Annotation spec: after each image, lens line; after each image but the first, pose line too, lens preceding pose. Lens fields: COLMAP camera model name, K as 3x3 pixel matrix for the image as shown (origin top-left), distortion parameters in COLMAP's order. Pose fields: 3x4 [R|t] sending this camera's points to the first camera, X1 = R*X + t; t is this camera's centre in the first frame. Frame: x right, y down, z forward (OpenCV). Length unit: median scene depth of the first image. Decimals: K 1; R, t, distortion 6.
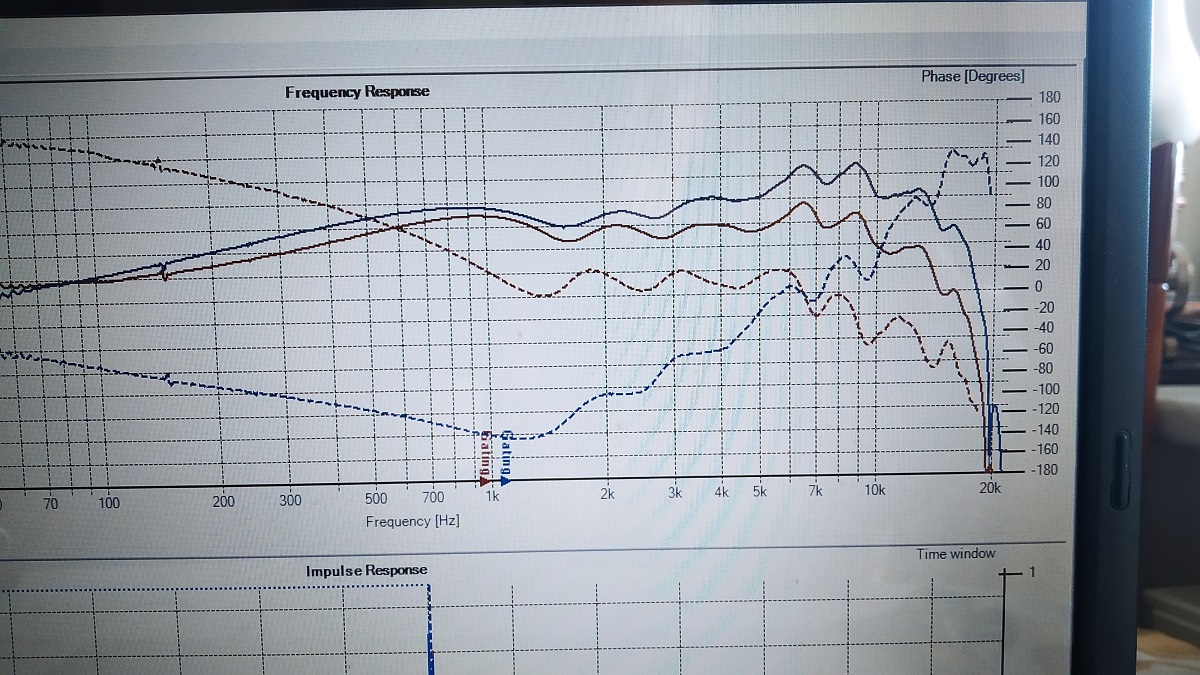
lens RADIAL K [[958.6, 0, 603.2], [0, 958.6, 303.2], [0, 0, 1]] dist [0.020291, -0.049647]
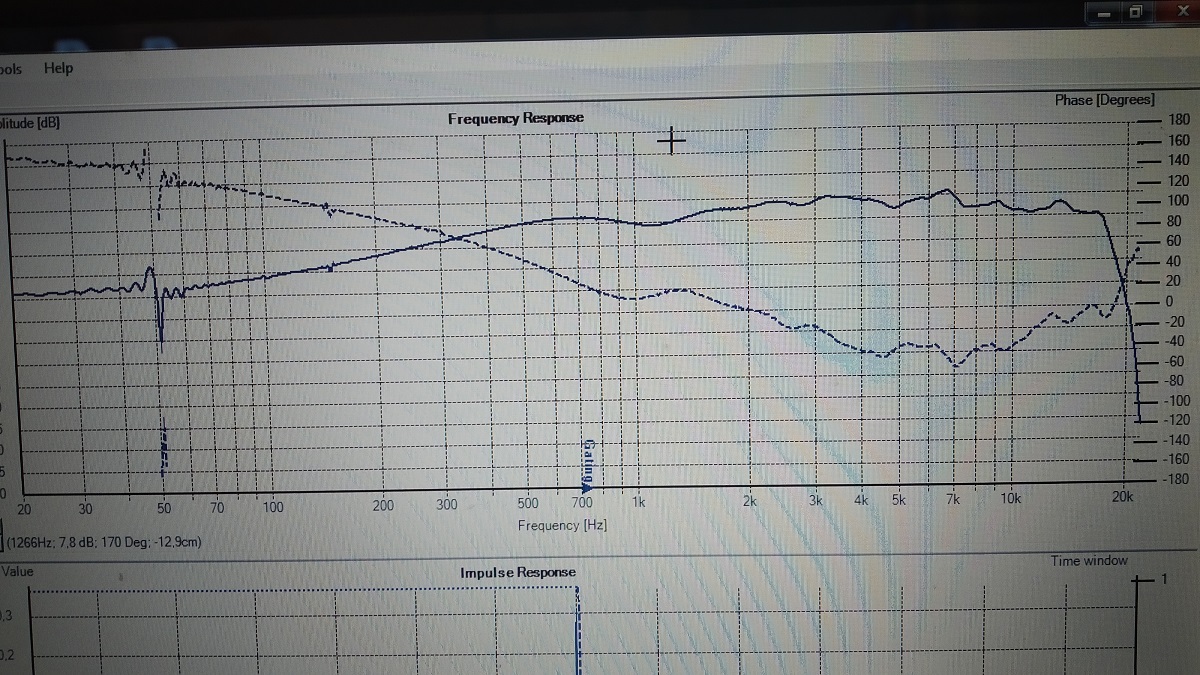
lens RADIAL K [[911.2, 0, 555.2], [0, 911.2, 297.4], [0, 0, 1]] dist [0.031202, -0.062592]
pose [[0.999610, -0.000152, -0.027926, -0.179612], [-0.000539, 0.999694, -0.024747, 0.002985], [0.027921, 0.024752, 0.999304, -0.001970]]
